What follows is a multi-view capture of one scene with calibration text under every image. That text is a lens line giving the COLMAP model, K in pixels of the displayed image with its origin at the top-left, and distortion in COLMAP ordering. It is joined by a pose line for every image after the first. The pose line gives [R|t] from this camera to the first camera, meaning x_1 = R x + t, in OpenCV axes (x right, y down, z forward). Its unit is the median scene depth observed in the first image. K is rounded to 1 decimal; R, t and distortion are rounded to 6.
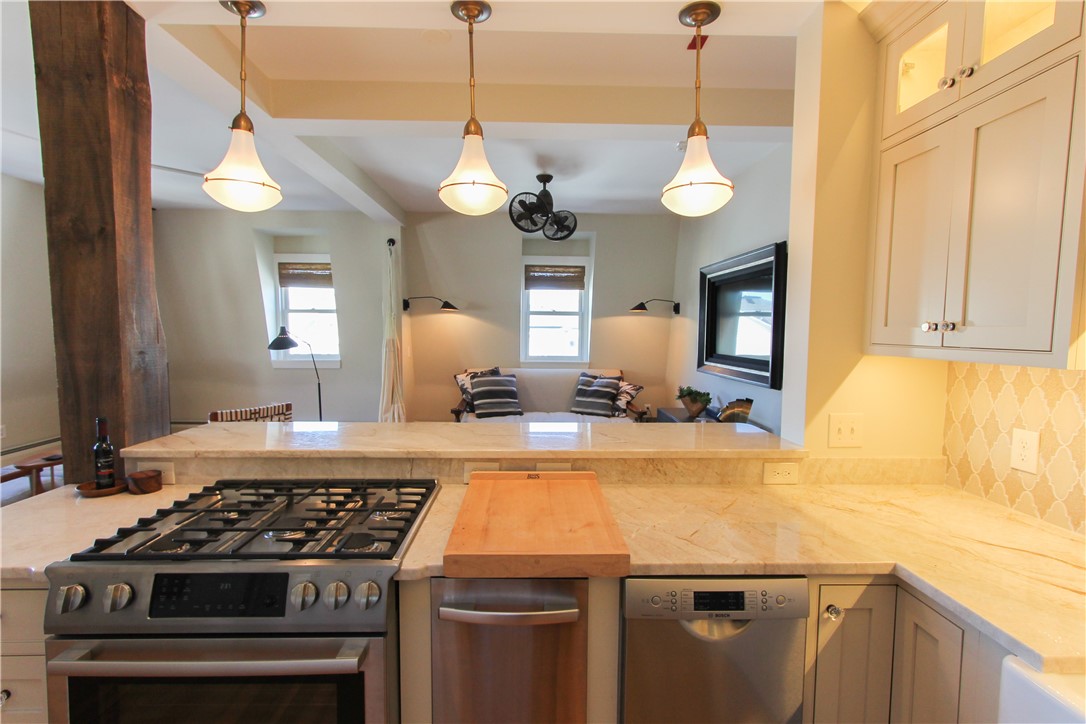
lens RADIAL K [[506.3, 0, 540.3], [0, 506.3, 364.8], [0, 0, 1]] dist [-0.017976, 0.000483]
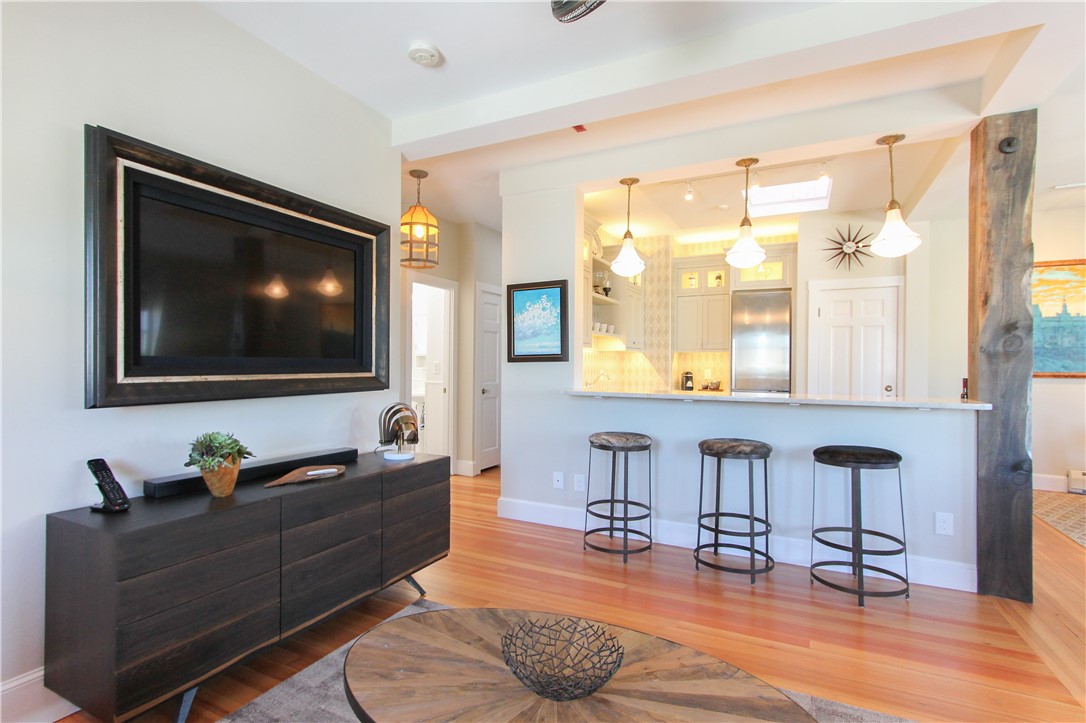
lens RADIAL K [[522.8, 0, 537.8], [0, 522.8, 366.3], [0, 0, 1]] dist [-0.001772, 0.004217]
pose [[-0.880507, -0.014480, 0.473811, -0.118962], [0.022251, 0.997169, 0.071824, -0.029637], [-0.473510, 0.073784, -0.877693, 0.961117]]
